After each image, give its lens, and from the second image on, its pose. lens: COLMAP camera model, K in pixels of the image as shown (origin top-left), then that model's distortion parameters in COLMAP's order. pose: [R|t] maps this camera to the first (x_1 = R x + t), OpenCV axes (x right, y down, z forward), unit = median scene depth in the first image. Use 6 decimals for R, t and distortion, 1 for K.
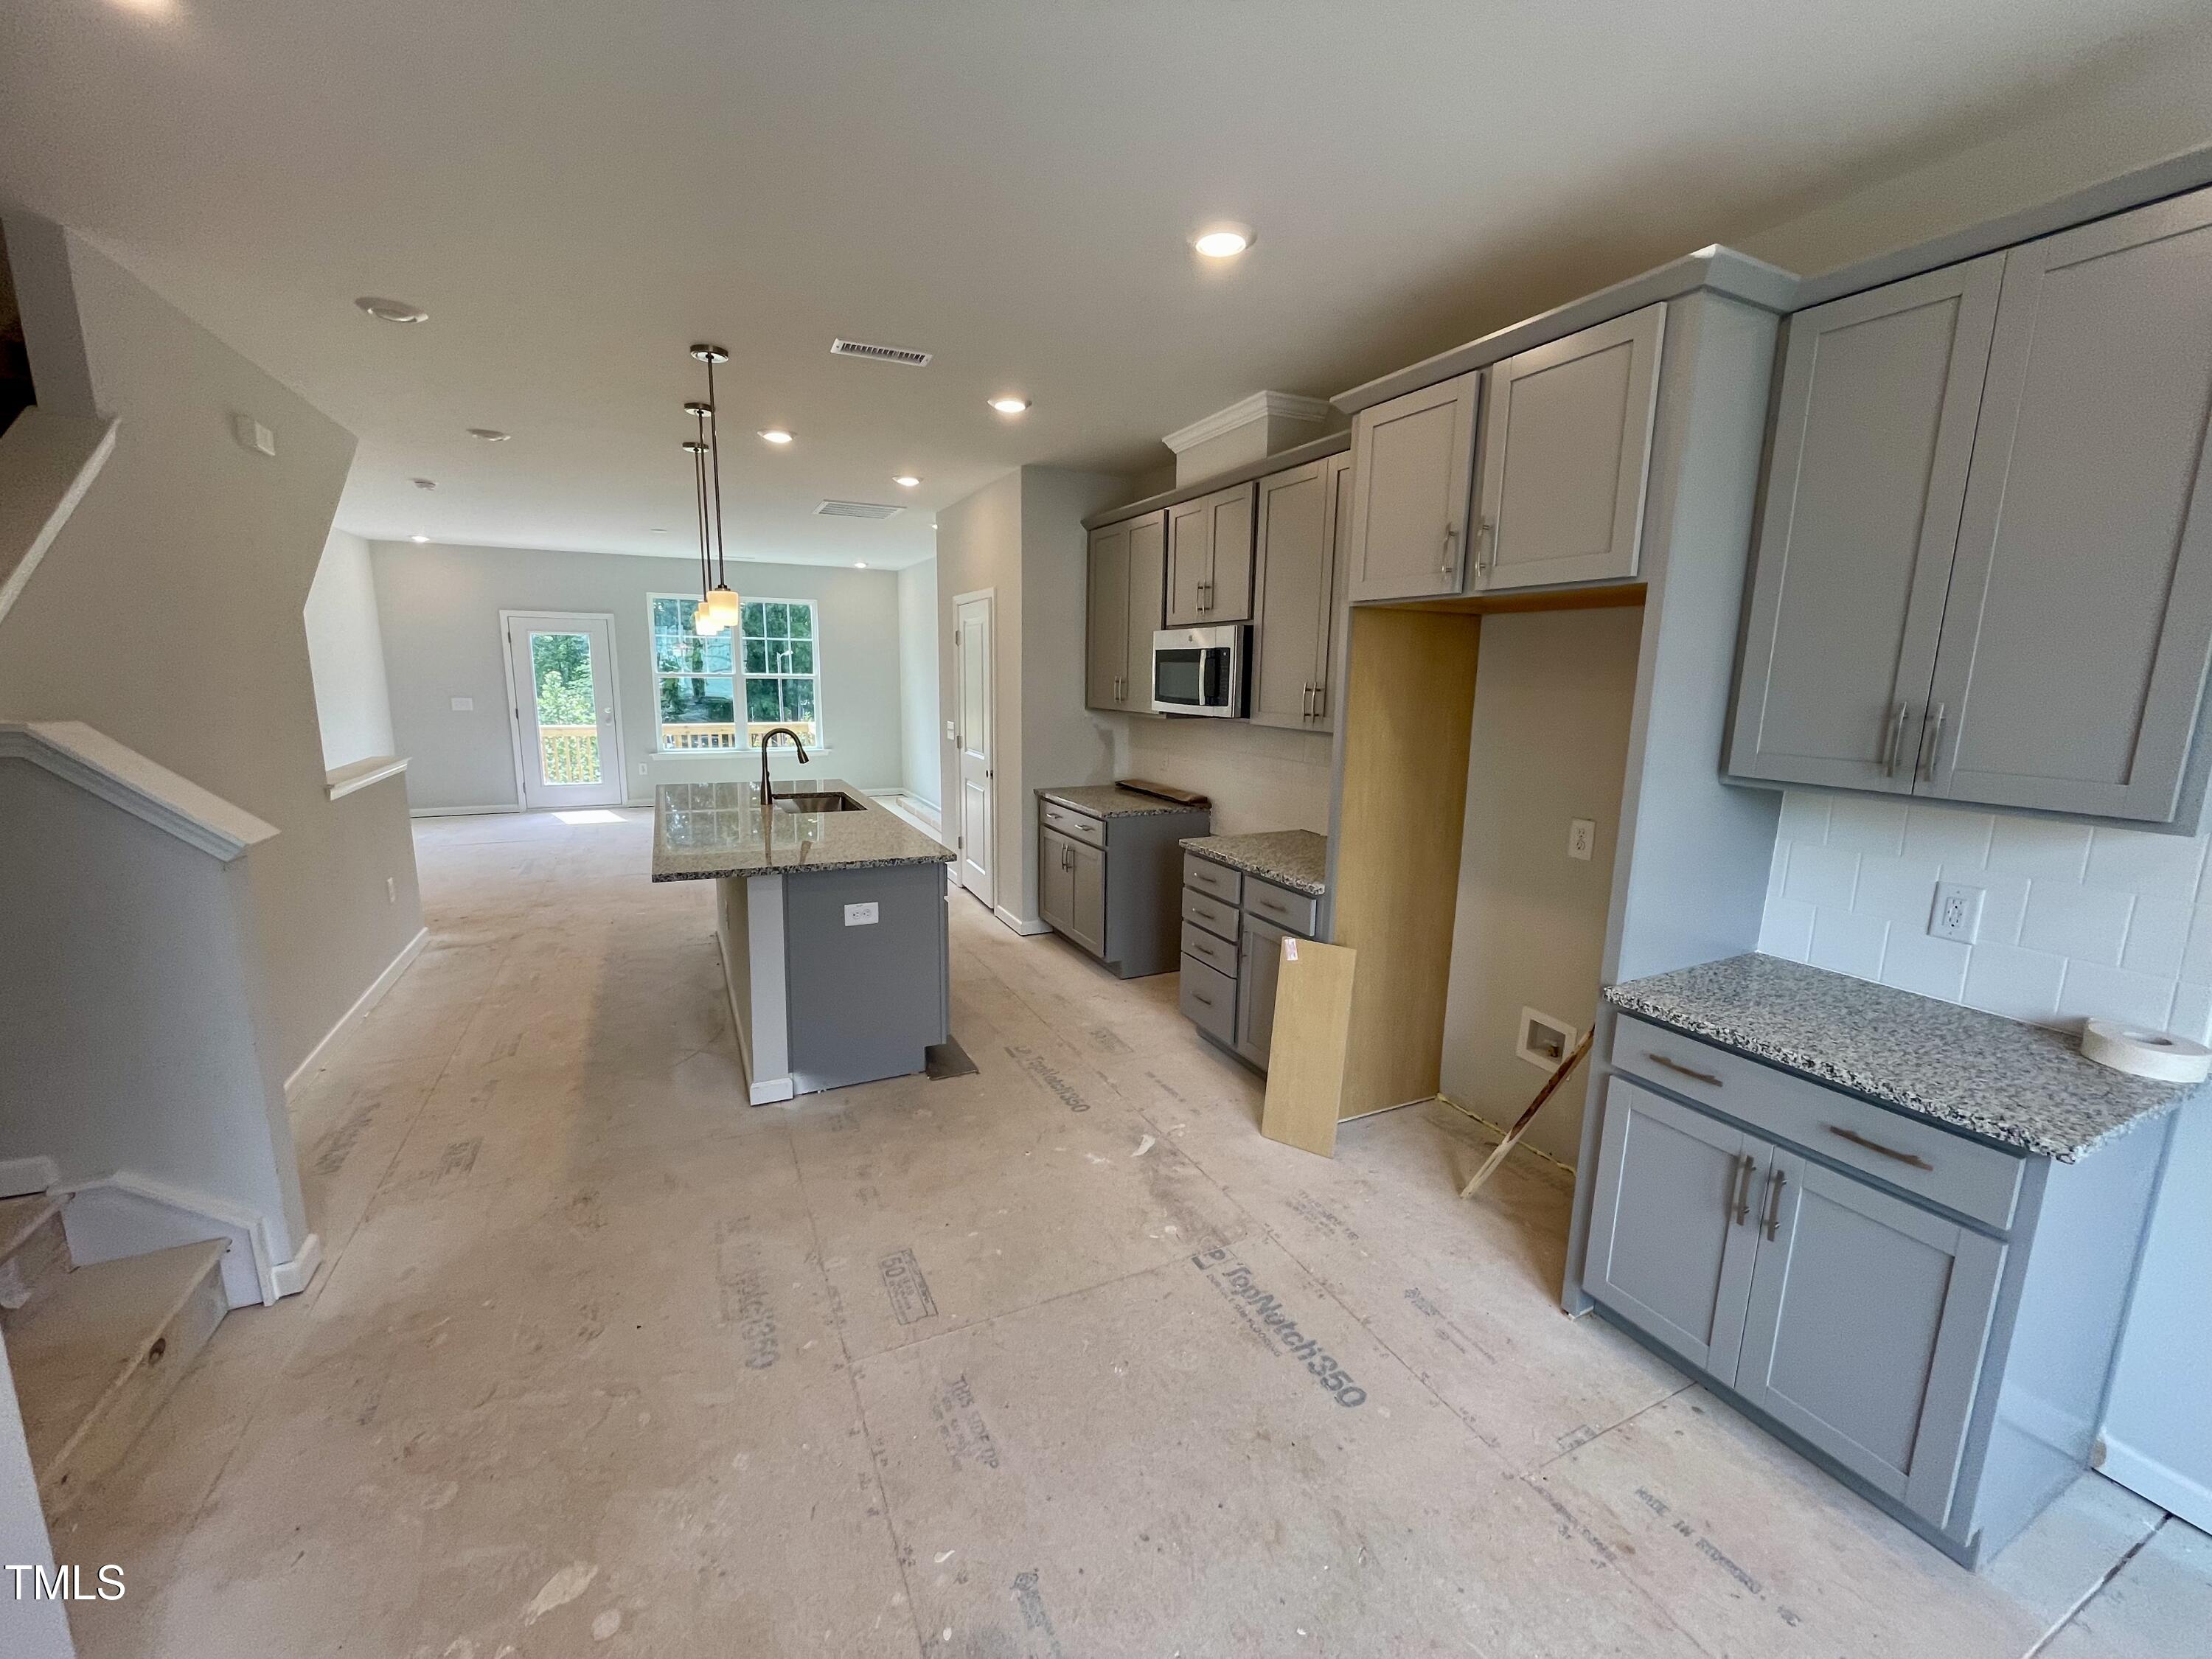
lens RADIAL K [[884.8, 0, 1103.1], [0, 884.8, 825.0], [0, 0, 1]] dist [-0.005286, -0.000338]
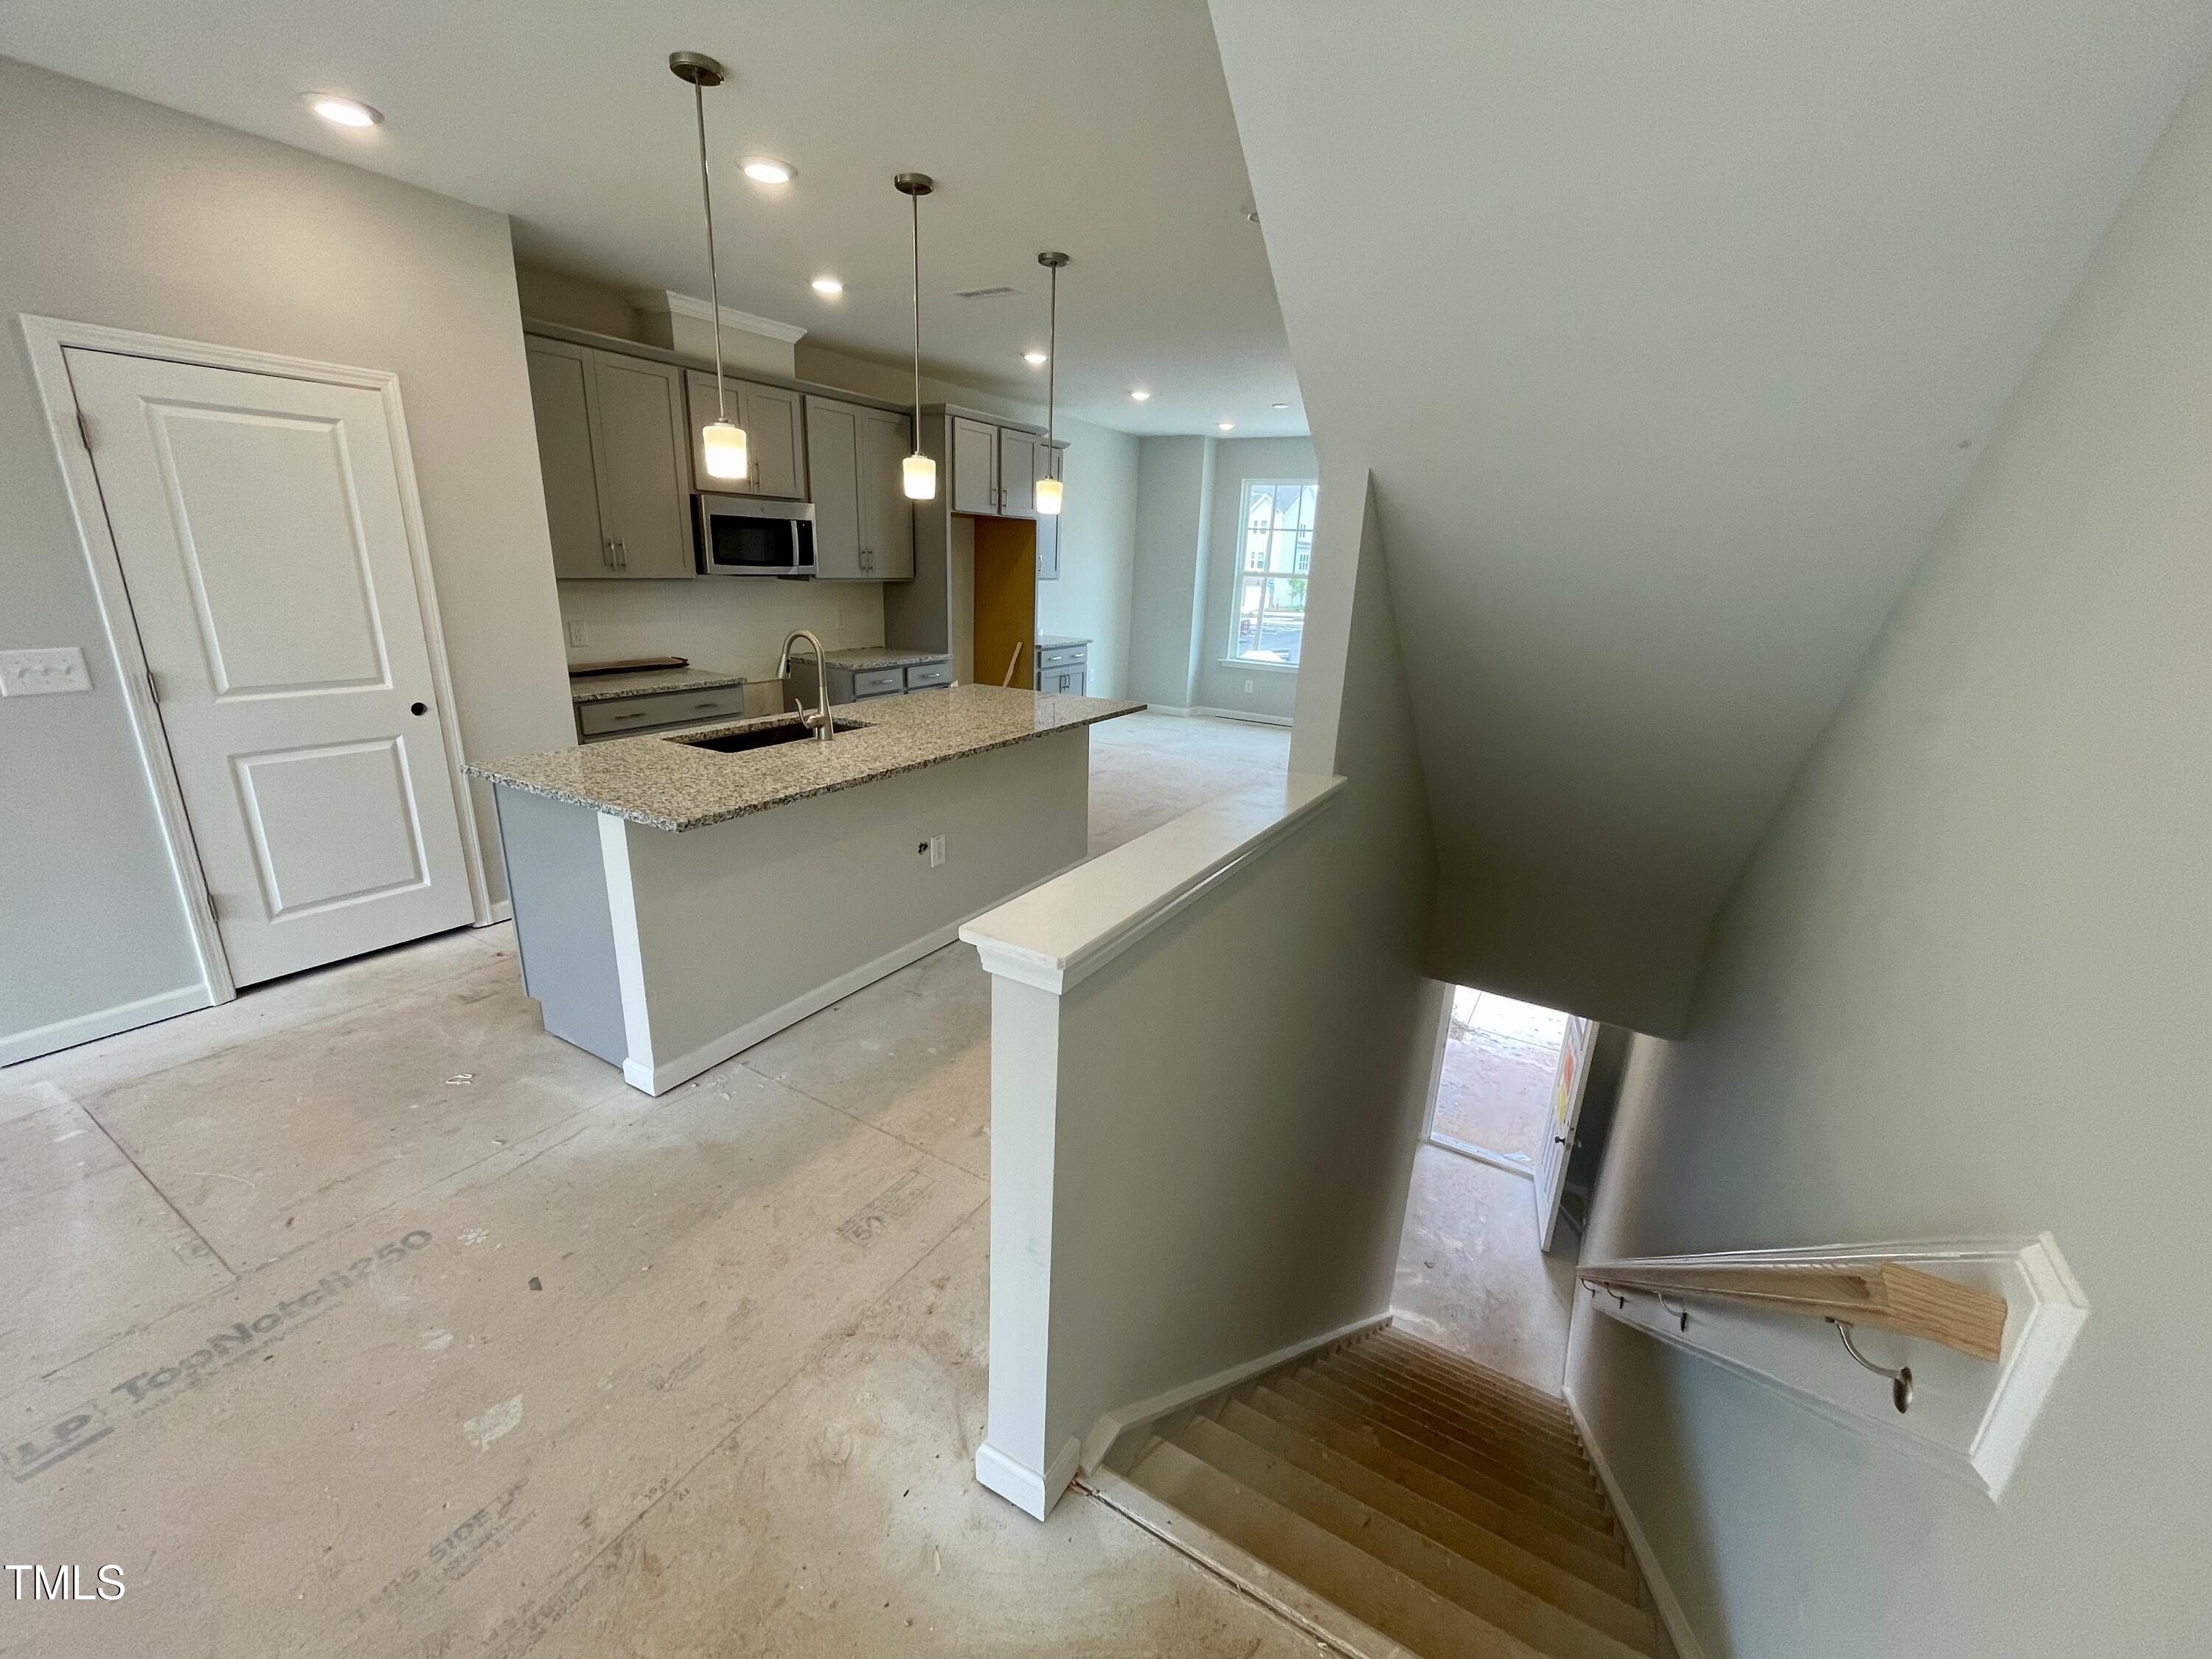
lens RADIAL K [[893.5, 0, 1110.0], [0, 893.5, 823.0], [0, 0, 1]] dist [0.001189, 0.000146]
pose [[-0.550784, -0.275579, 0.787841, -1.221560], [0.098403, 0.915897, 0.389166, -0.245967], [-0.828827, 0.291872, -0.477344, 1.309509]]
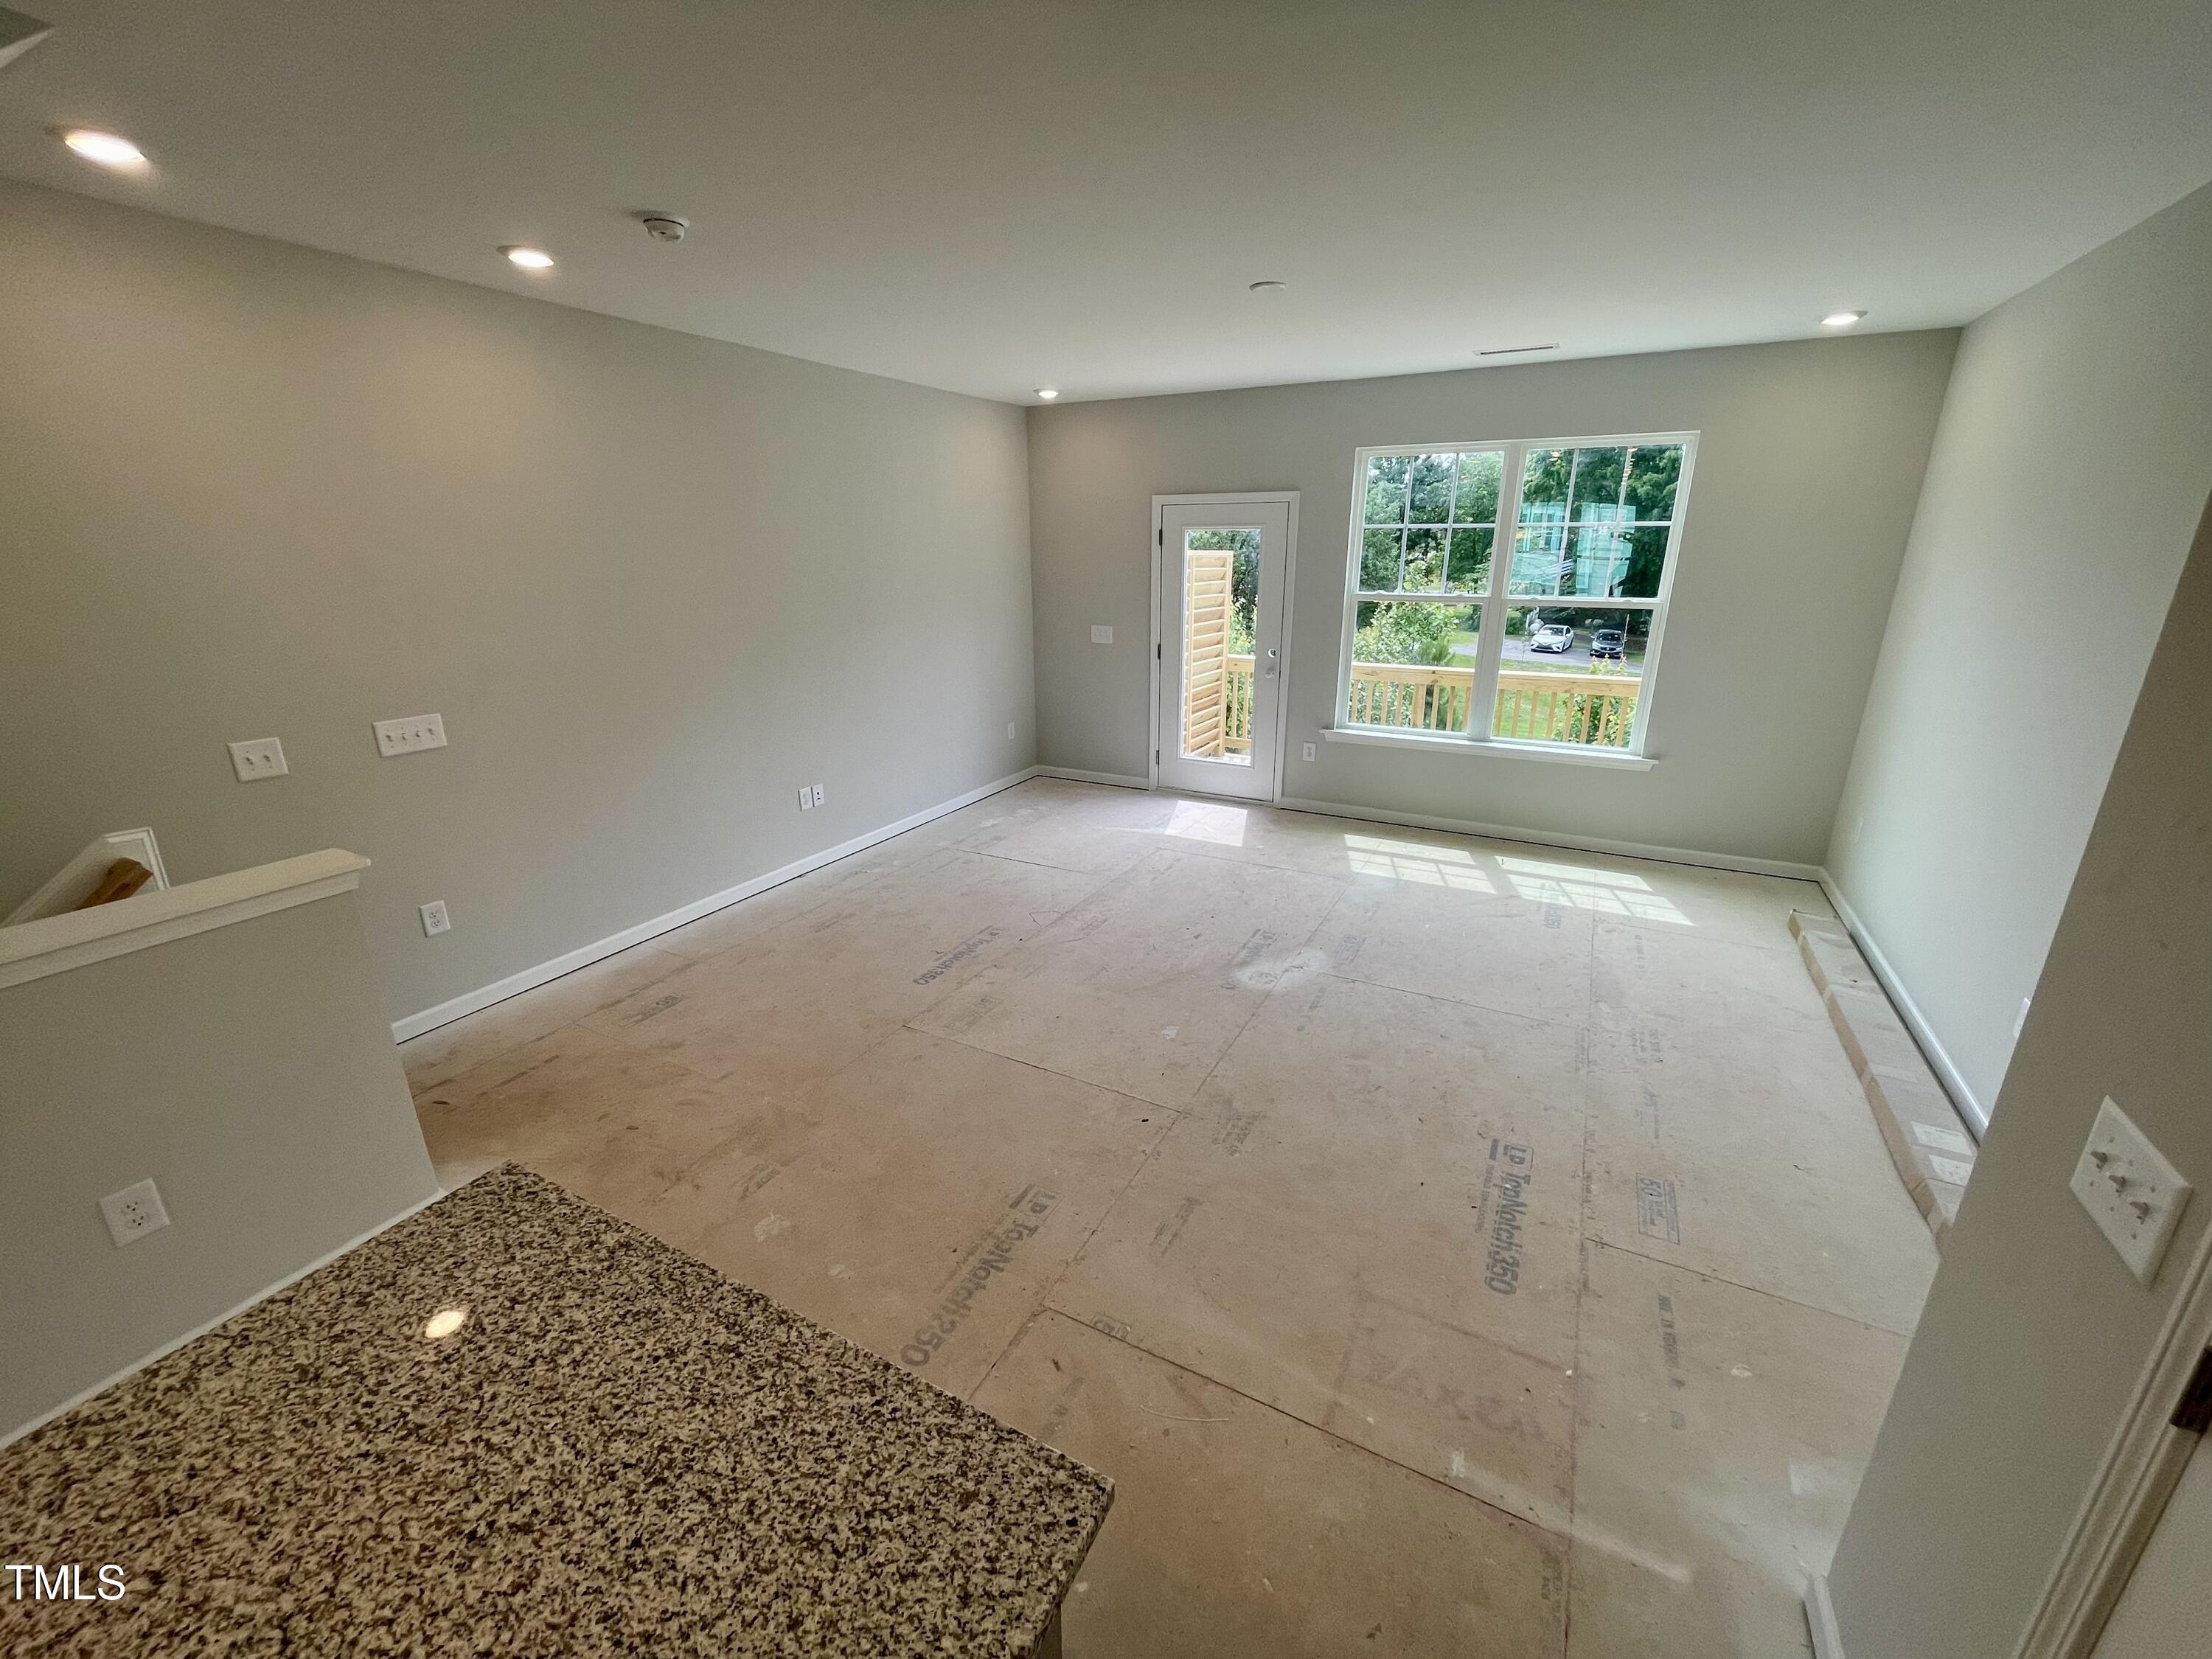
lens RADIAL K [[893.5, 0, 1110.0], [0, 893.5, 823.0], [0, 0, 1]] dist [0.001189, 0.000146]
pose [[0.593544, 0.227133, -0.772086, -0.273918], [-0.128970, 0.973794, 0.187326, -0.276160], [0.794401, -0.011611, 0.607283, 1.244090]]
